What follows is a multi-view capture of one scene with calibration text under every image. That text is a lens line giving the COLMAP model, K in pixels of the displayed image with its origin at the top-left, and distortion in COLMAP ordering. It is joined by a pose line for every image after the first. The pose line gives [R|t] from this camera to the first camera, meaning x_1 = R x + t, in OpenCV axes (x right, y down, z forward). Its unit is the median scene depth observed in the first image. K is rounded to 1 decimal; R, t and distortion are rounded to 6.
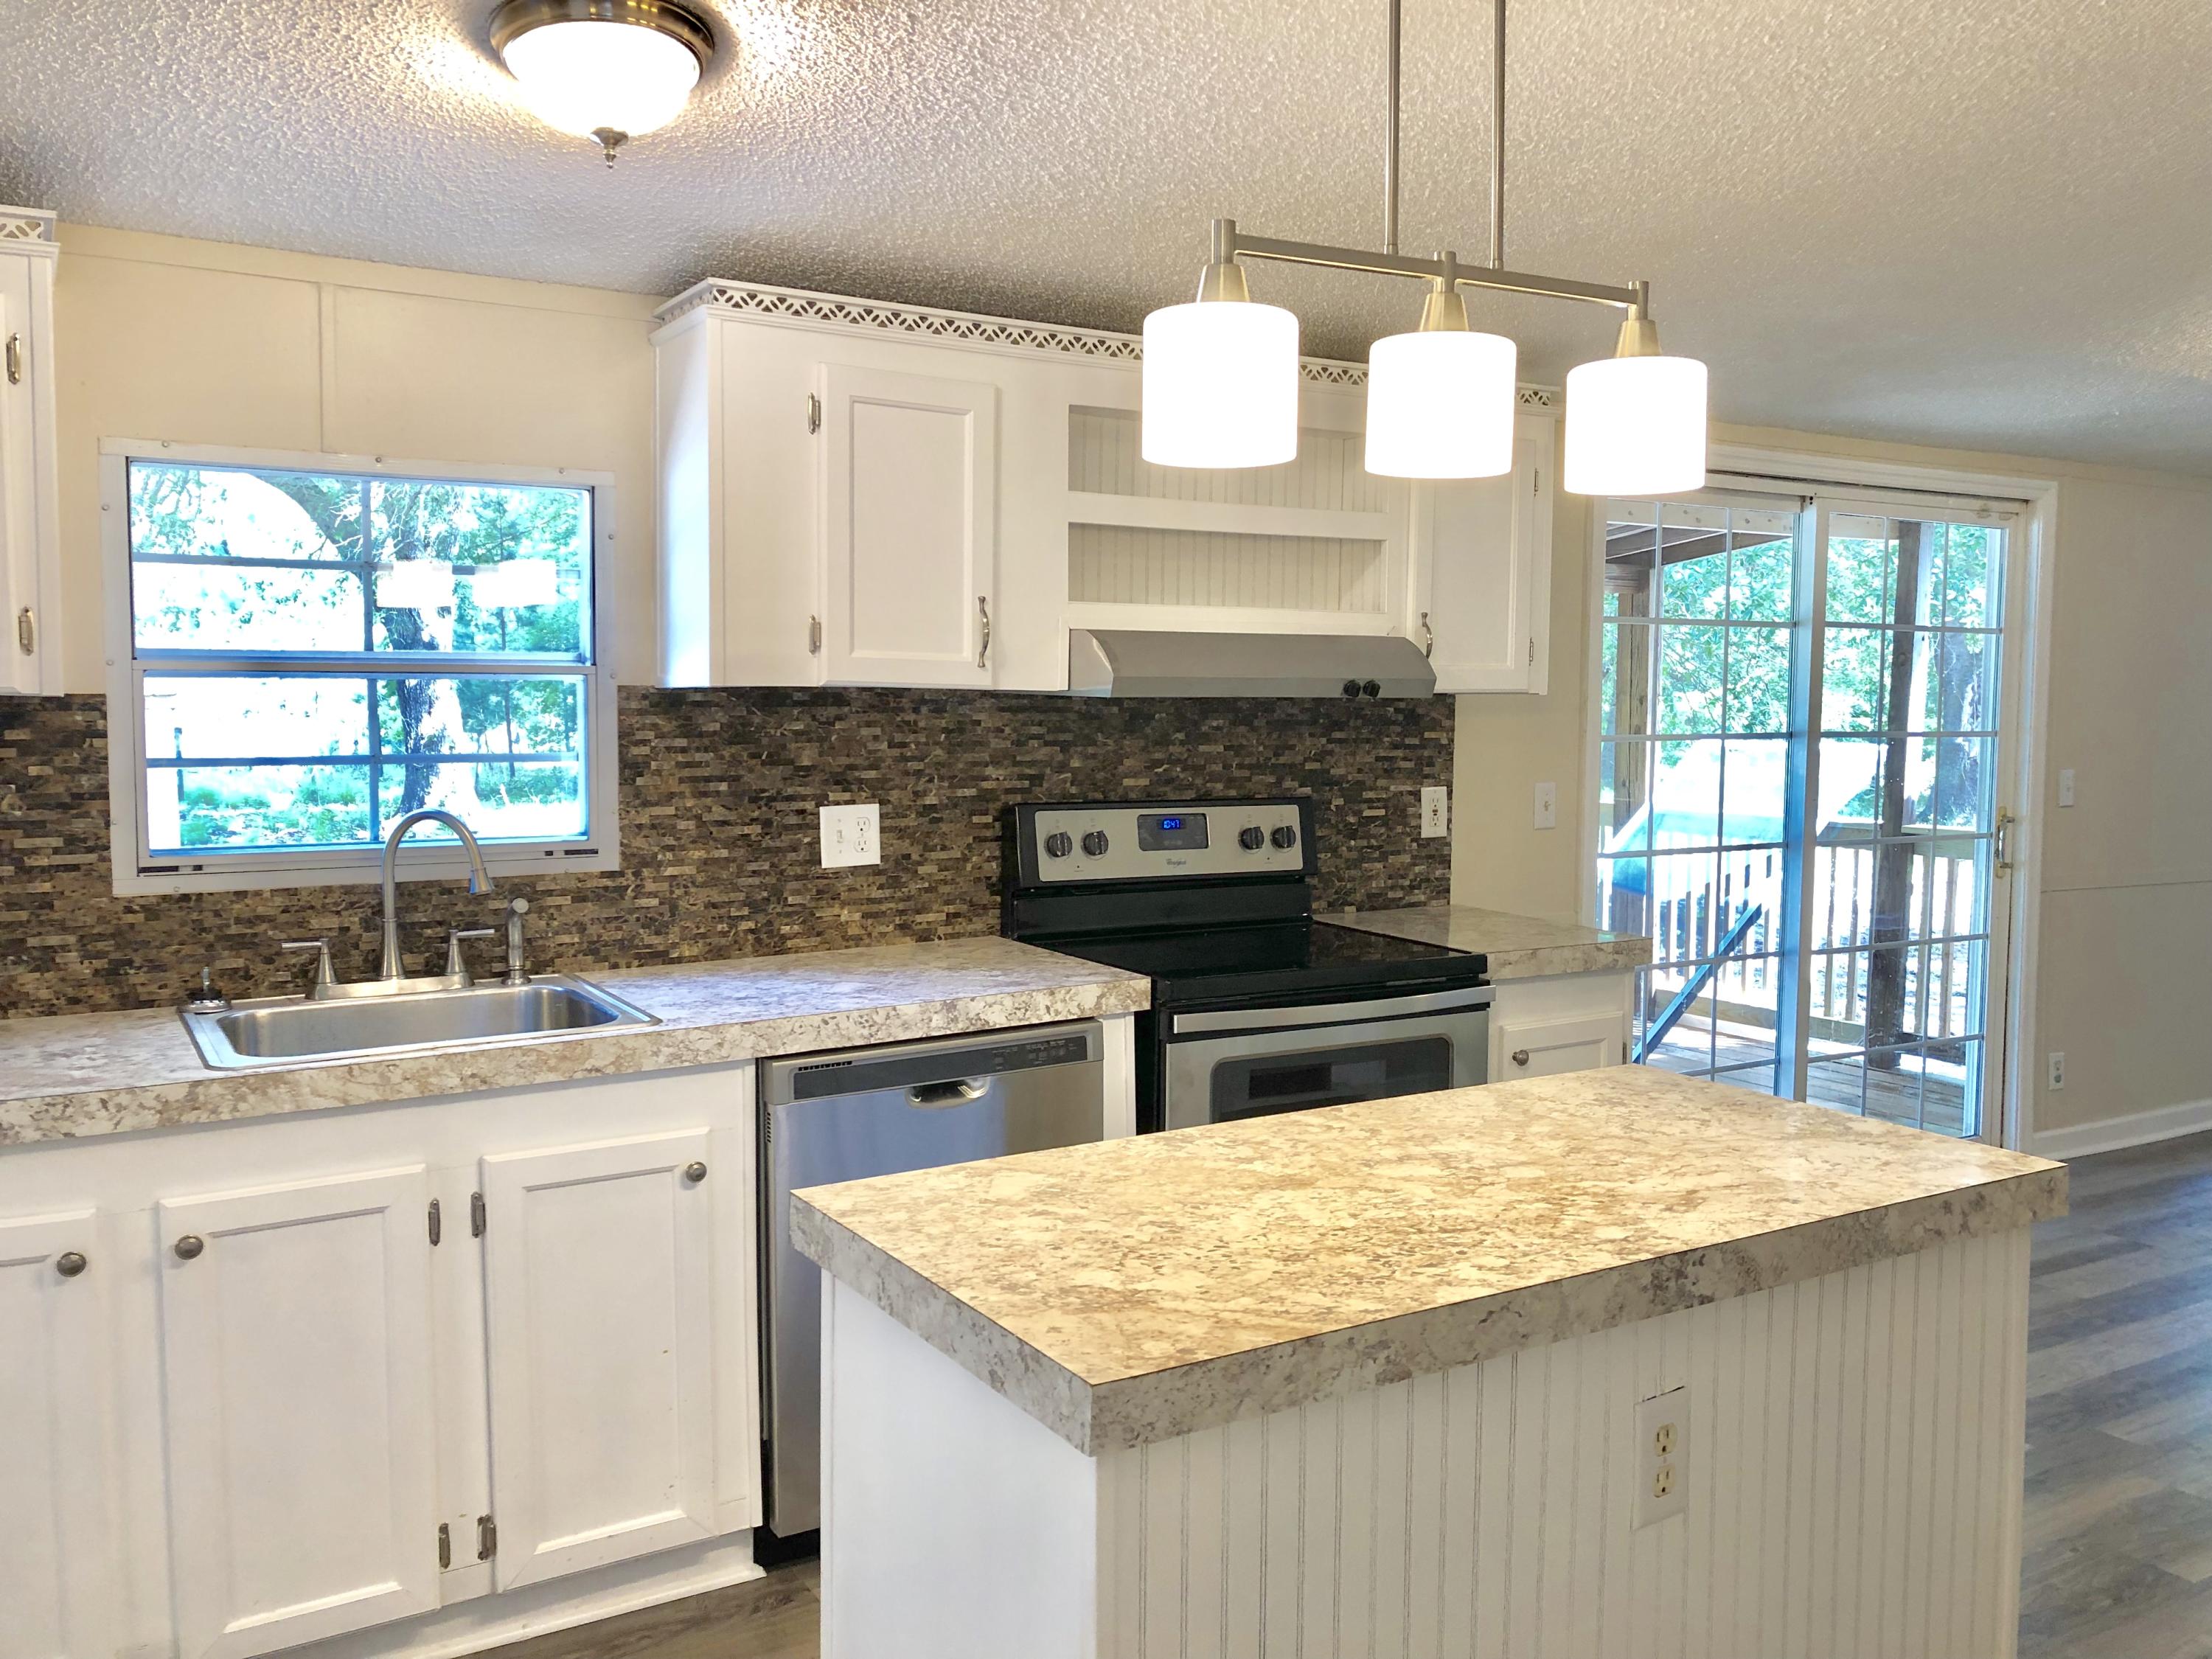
lens RADIAL K [[1803.0, 0, 1177.4], [0, 1803.0, 828.1], [0, 0, 1]] dist [0.075494, -0.185463]
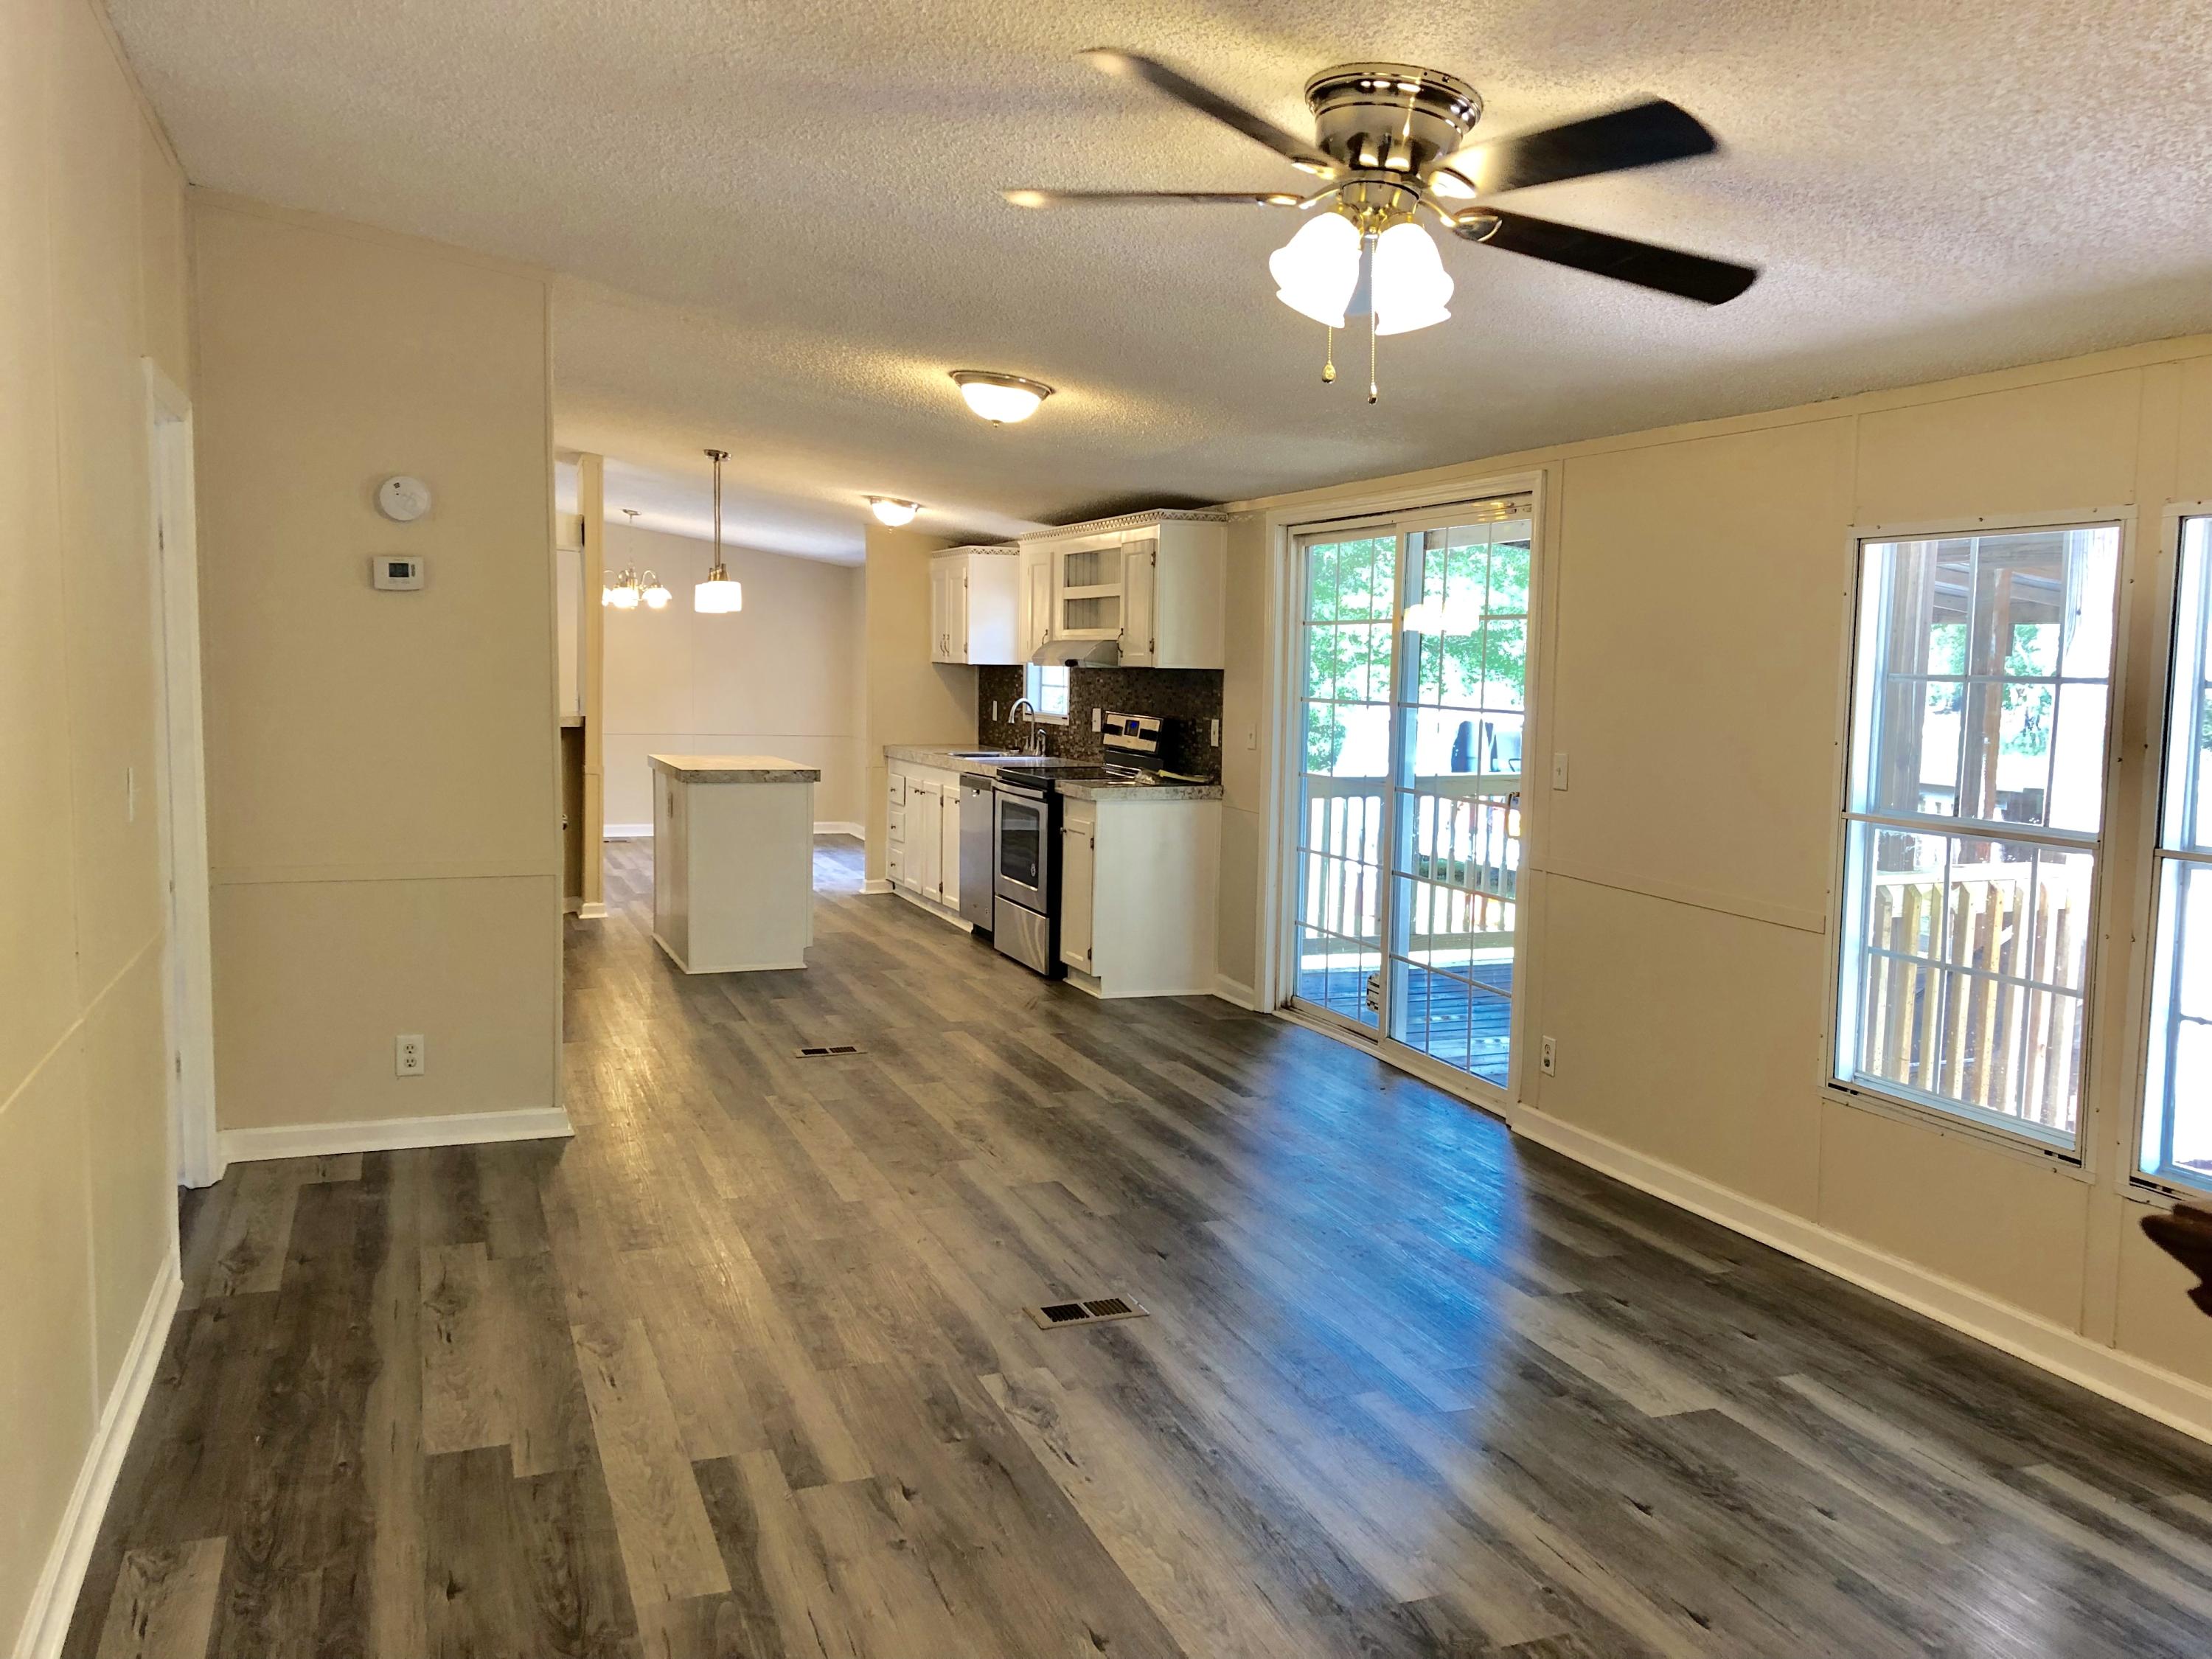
lens RADIAL K [[1819.2, 0, 1114.9], [0, 1819.2, 839.3], [0, 0, 1]] dist [0.003245, 0.031568]
pose [[-0.207272, 0.084412, -0.974635, 2.484605], [-0.098157, 0.989448, 0.106570, -0.111707], [0.973347, 0.117757, -0.196799, 1.614631]]
